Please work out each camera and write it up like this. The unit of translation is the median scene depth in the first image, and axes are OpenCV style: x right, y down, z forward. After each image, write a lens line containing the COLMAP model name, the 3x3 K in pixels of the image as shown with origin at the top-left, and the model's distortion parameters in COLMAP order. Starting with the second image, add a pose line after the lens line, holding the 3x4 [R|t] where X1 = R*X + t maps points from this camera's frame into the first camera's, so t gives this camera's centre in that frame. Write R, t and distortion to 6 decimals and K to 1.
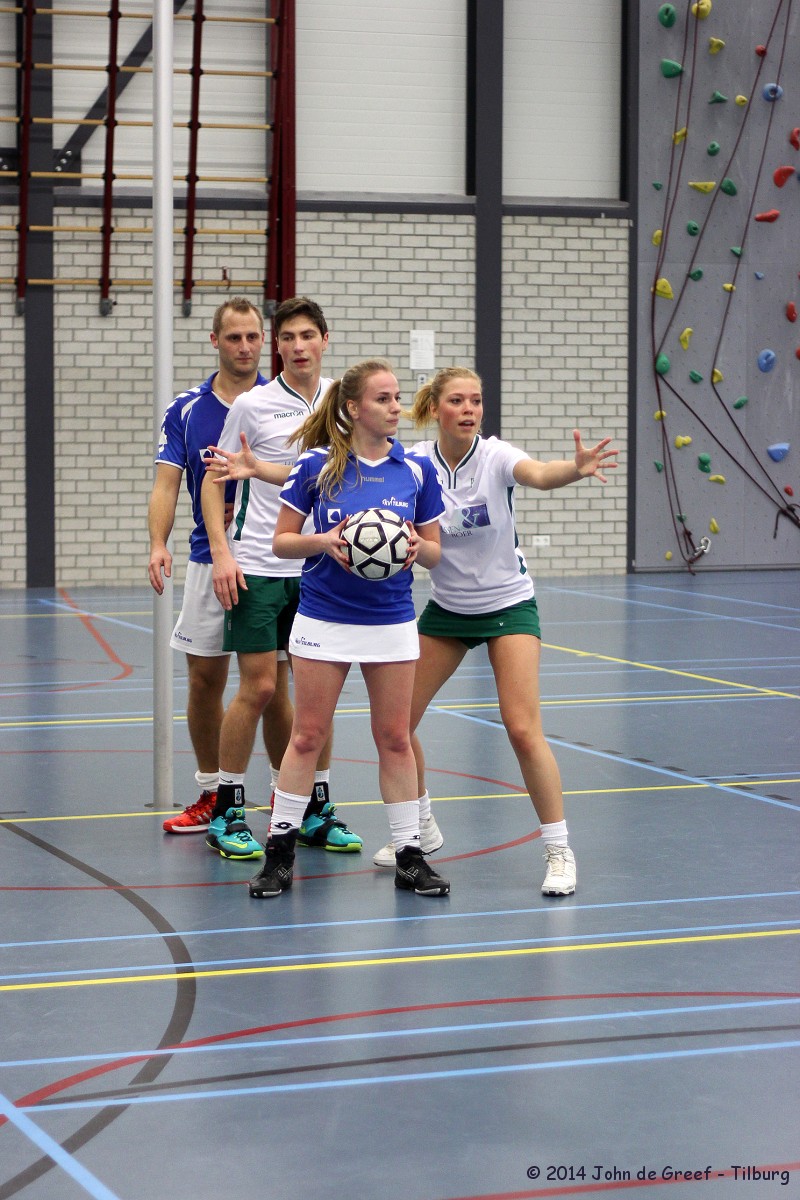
lens RADIAL K [[3159.3, 0, 368.7], [0, 3159.3, 650.3], [0, 0, 1]] dist [-0.086041, 0.041465]
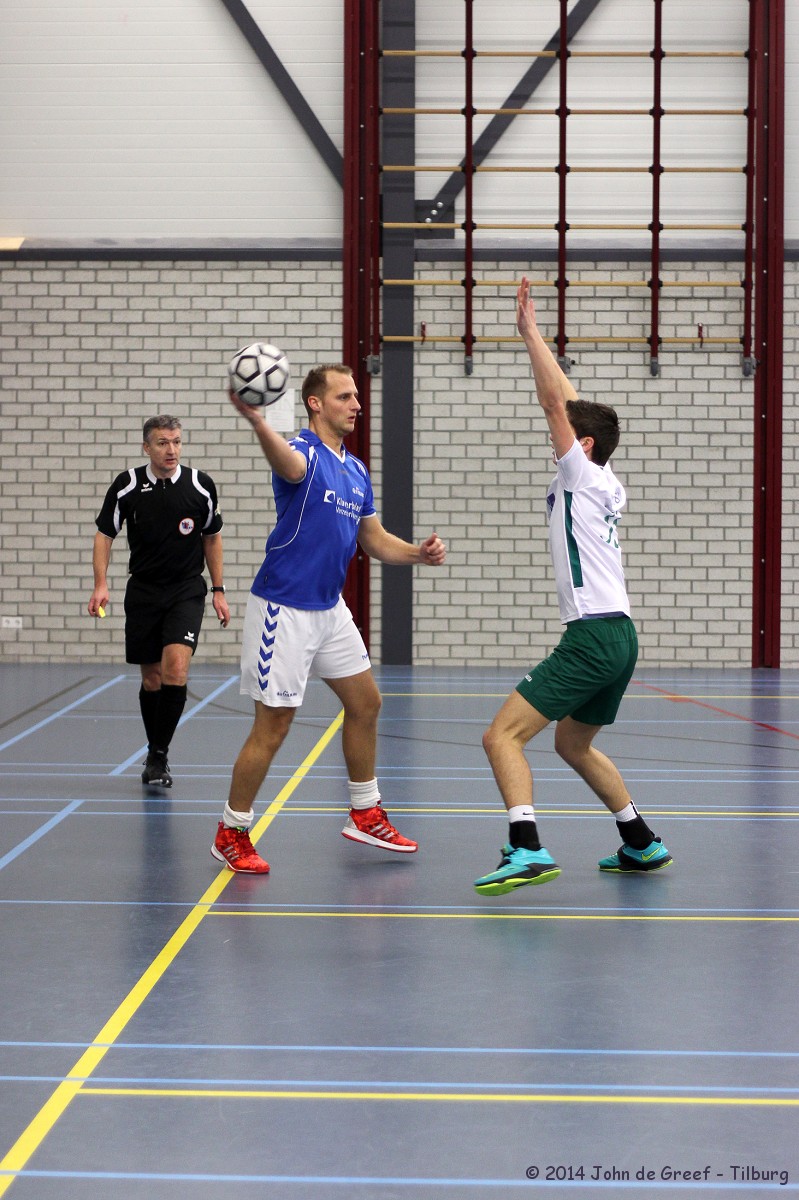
lens RADIAL K [[3247.7, 0, 399.2], [0, 3247.7, 602.1], [0, 0, 1]] dist [-0.047229, -0.845477]
pose [[0.914359, 0.023150, -0.404242, 0.287985], [-0.038579, 0.998803, -0.030063, -0.009562], [0.403062, 0.043084, 0.914158, 0.116267]]
